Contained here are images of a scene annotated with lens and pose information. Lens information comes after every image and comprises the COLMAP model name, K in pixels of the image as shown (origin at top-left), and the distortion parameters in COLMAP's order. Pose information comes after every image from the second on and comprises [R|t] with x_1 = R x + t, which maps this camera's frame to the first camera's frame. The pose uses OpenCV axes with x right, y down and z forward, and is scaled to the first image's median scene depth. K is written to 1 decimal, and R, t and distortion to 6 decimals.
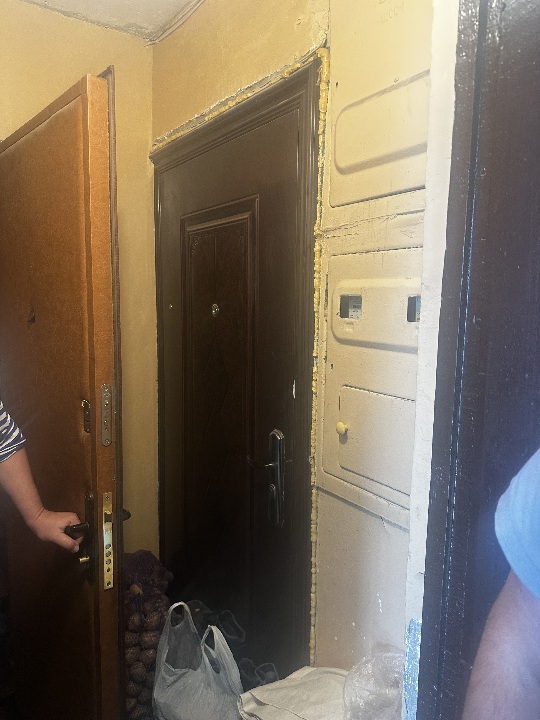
lens RADIAL K [[519.8, 0, 270.0], [0, 519.8, 360.0], [0, 0, 1]] dist [0.038710, -0.089036]
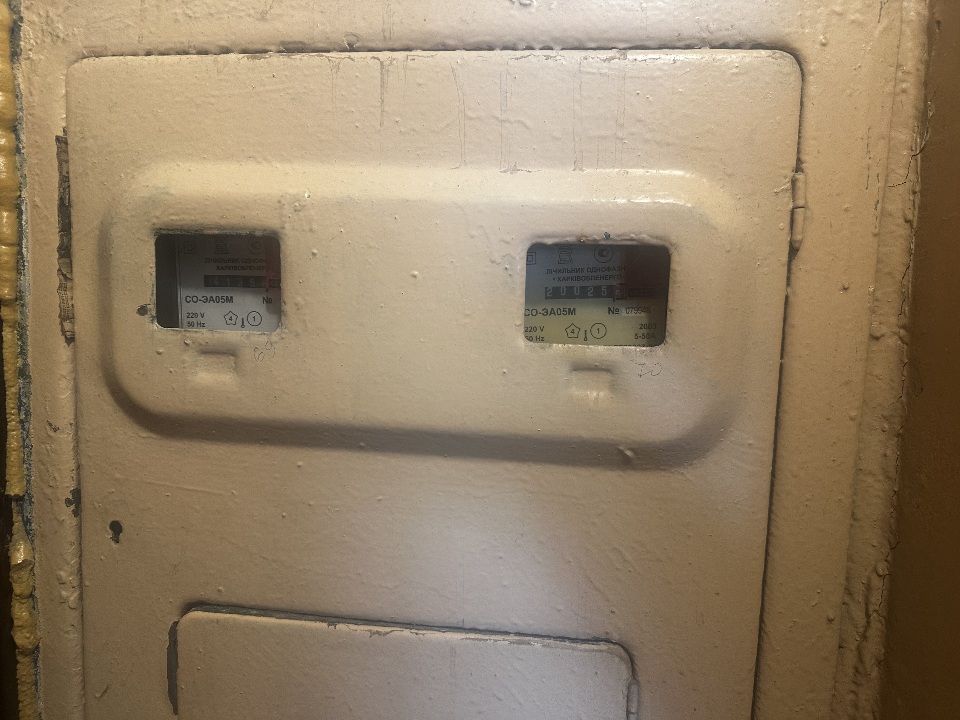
lens RADIAL K [[681.0, 0, 480.0], [0, 681.0, 360.0], [0, 0, 1]] dist [0.024671, -0.050840]
pose [[0.660652, -0.066592, 0.747733, 0.001839], [0.066032, 0.997352, 0.030481, -0.062648], [-0.747783, 0.029237, 0.663300, 0.653040]]
